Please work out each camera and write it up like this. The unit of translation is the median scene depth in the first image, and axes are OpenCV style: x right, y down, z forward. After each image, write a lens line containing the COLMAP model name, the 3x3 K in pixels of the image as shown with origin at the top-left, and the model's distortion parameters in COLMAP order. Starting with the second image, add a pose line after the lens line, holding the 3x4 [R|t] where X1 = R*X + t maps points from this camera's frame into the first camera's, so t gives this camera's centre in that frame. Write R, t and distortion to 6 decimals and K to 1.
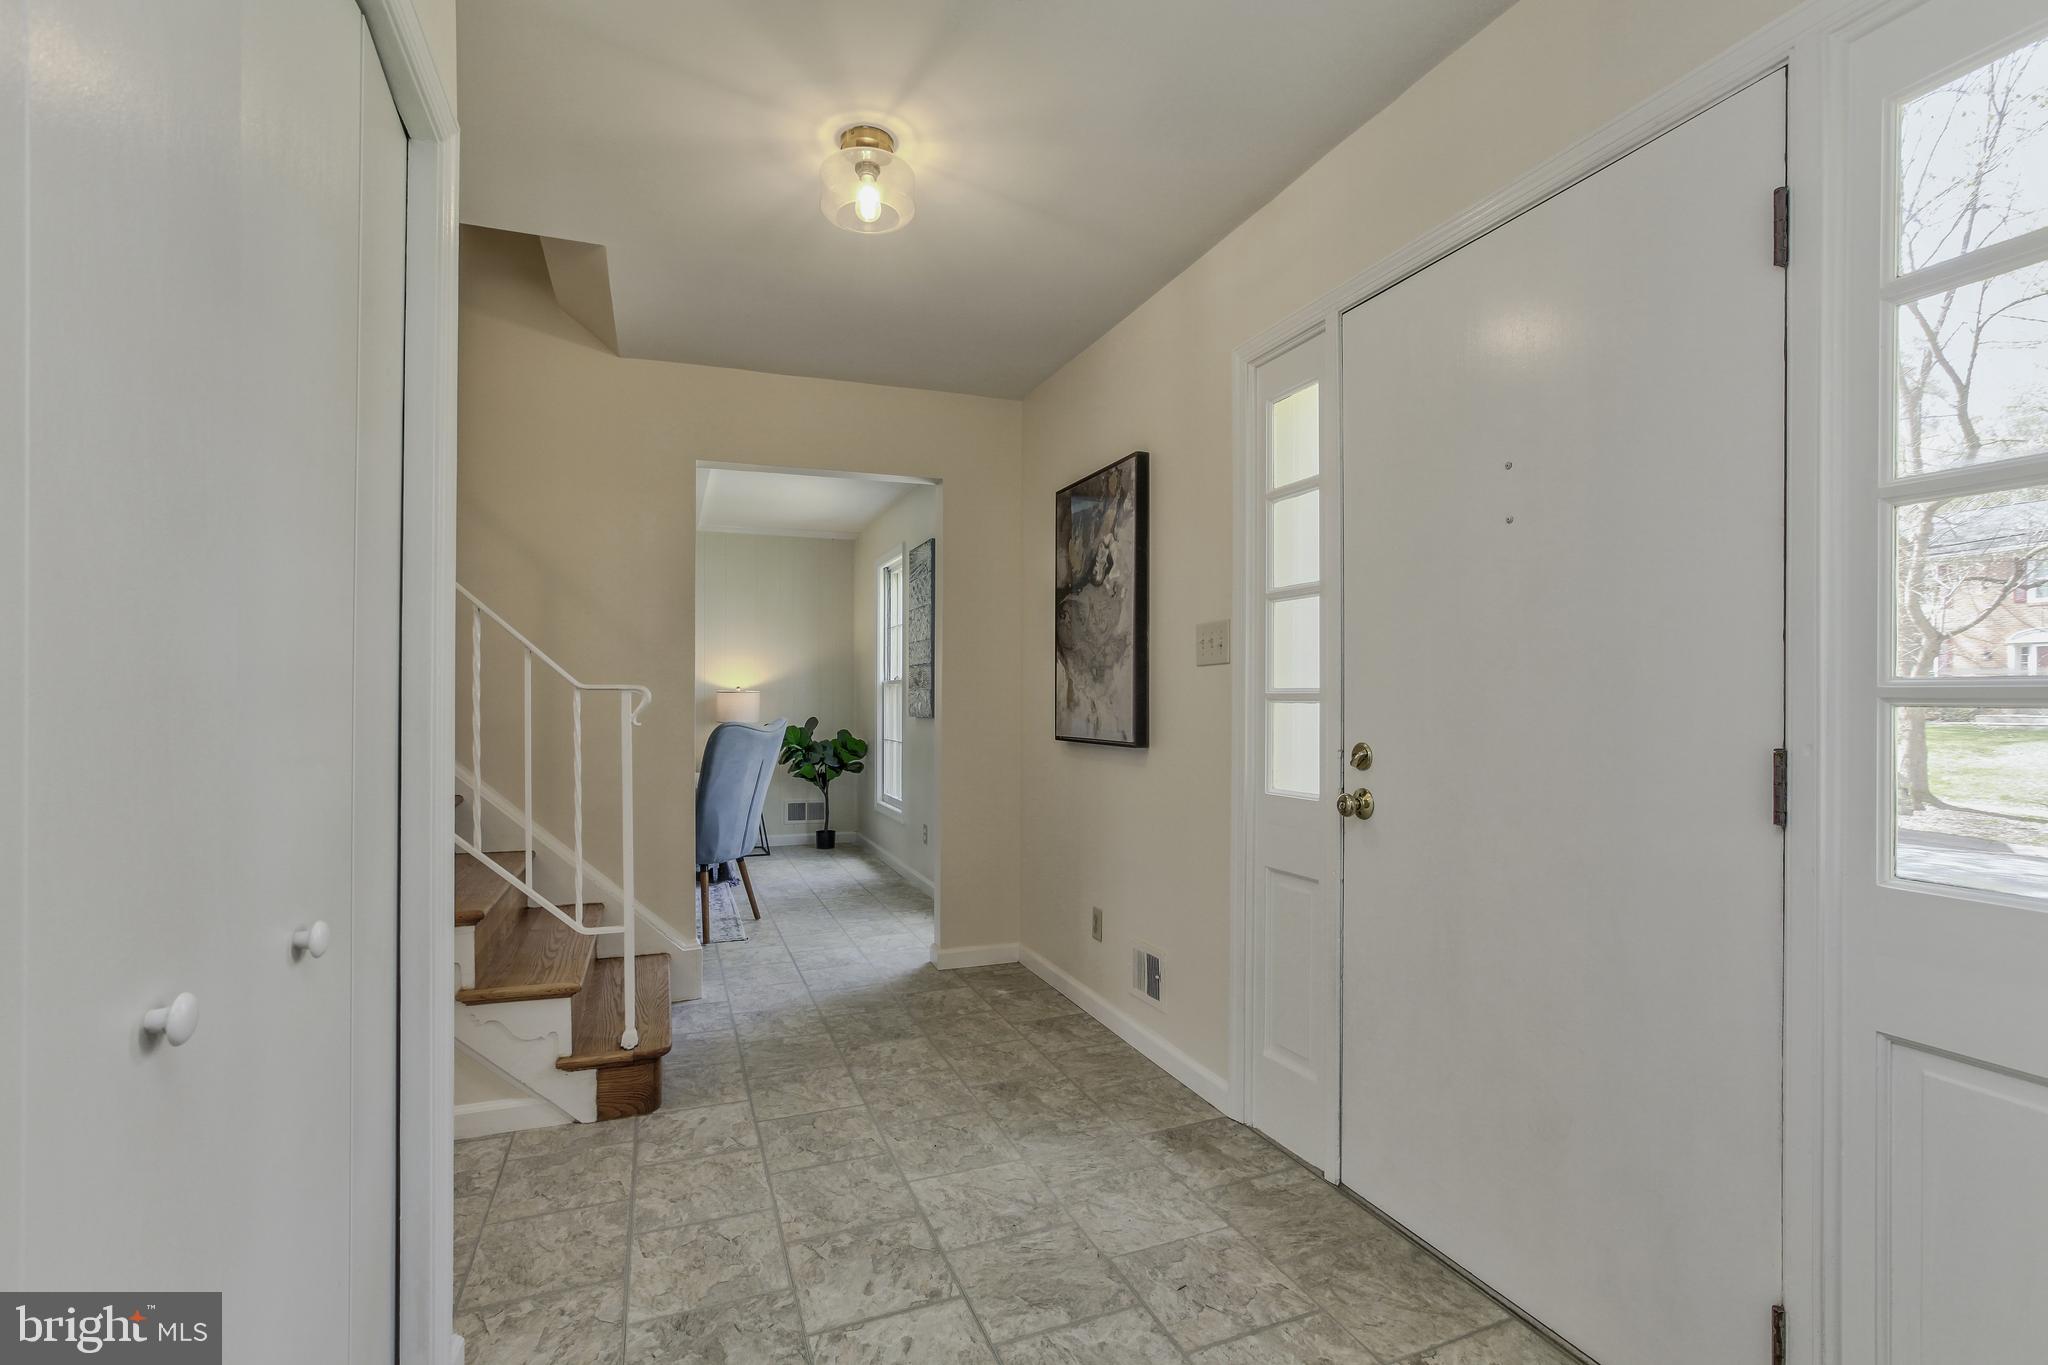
lens RADIAL K [[939.2, 0, 1033.6], [0, 939.2, 698.4], [0, 0, 1]] dist [-0.028899, 0.015144]
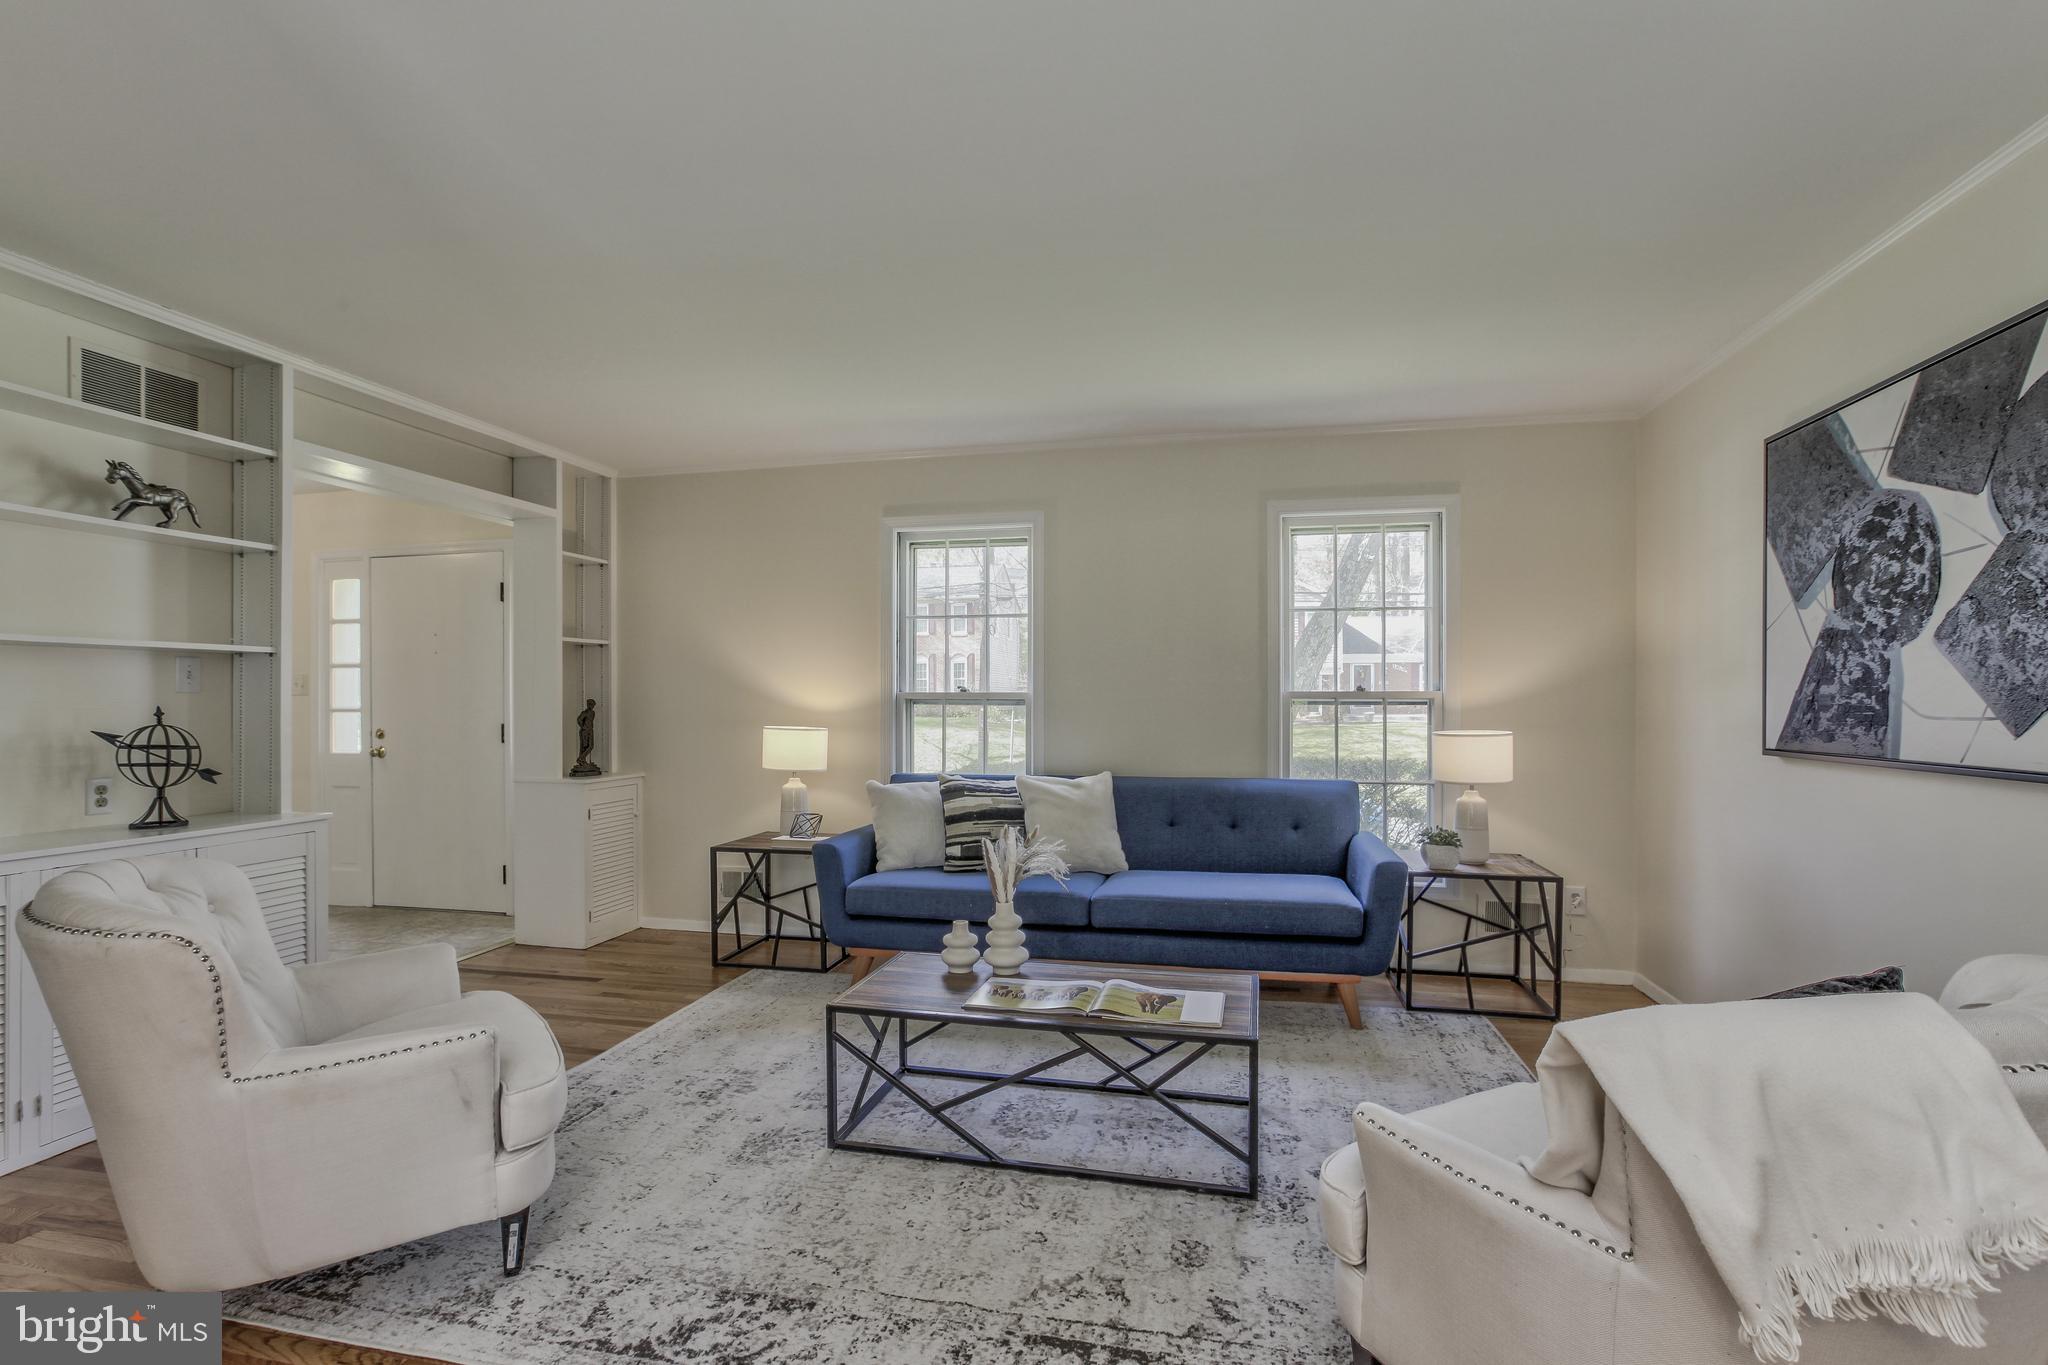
lens RADIAL K [[939.2, 0, 1009.5], [0, 939.2, 696.9], [0, 0, 1]] dist [-0.028899, 0.015144]
pose [[0.564178, 0.000145, 0.825653, -0.780015], [0.004316, 0.999986, -0.003125, -0.024457], [-0.825642, 0.005327, 0.564169, -1.862590]]
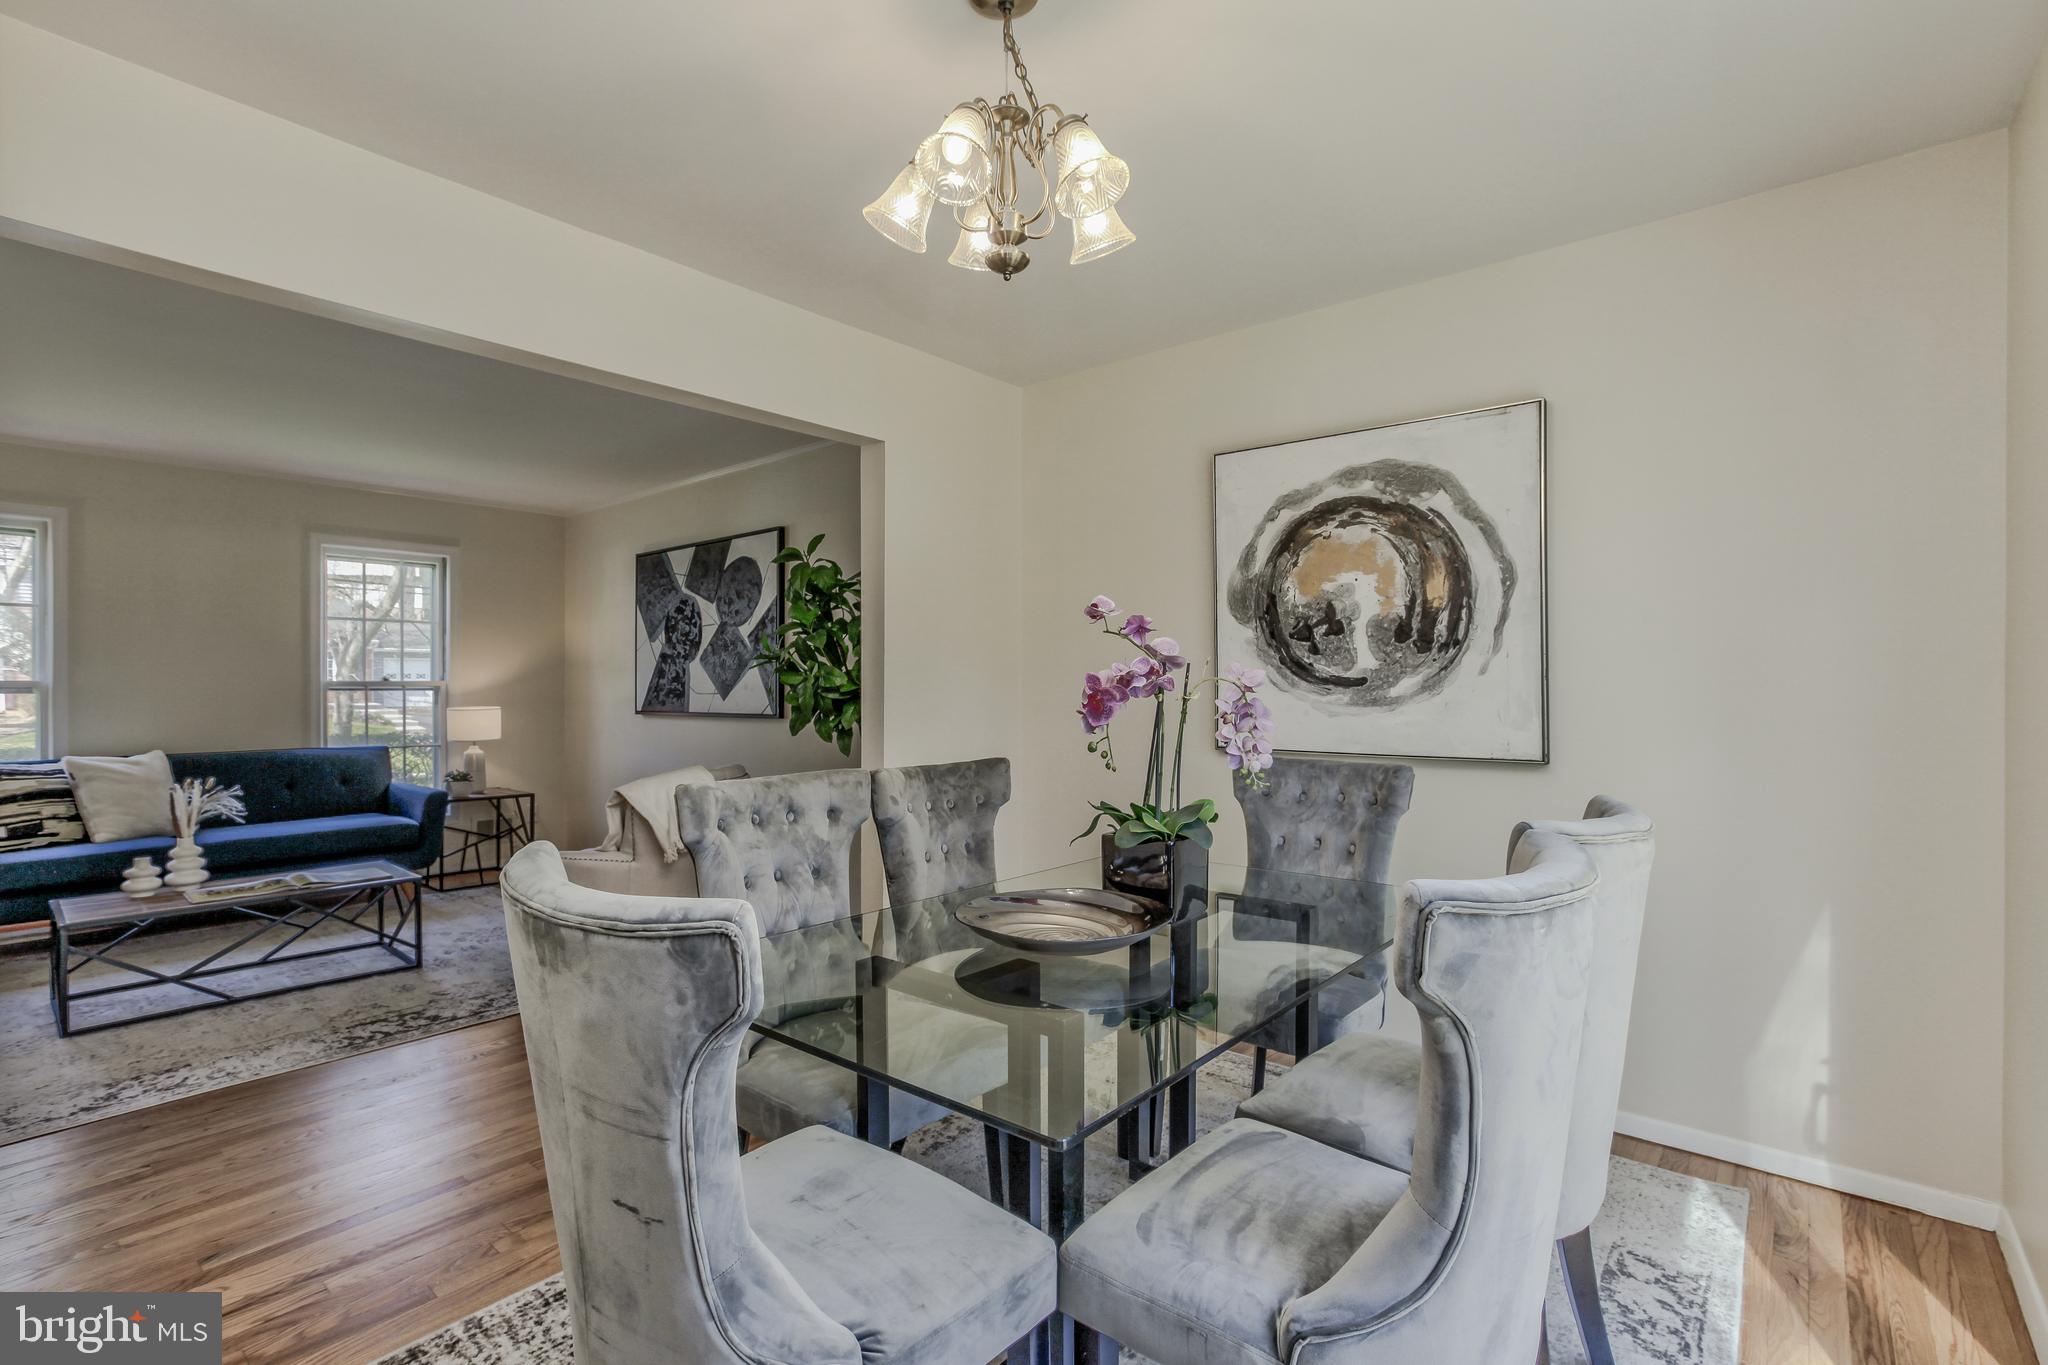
lens RADIAL K [[939.2, 0, 994.8], [0, 939.2, 696.2], [0, 0, 1]] dist [-0.028899, 0.015144]
pose [[-0.475832, -0.011631, 0.879459, -1.949326], [0.003985, 0.999874, 0.015380, -0.028822], [-0.879527, 0.010823, -0.475726, -1.627051]]
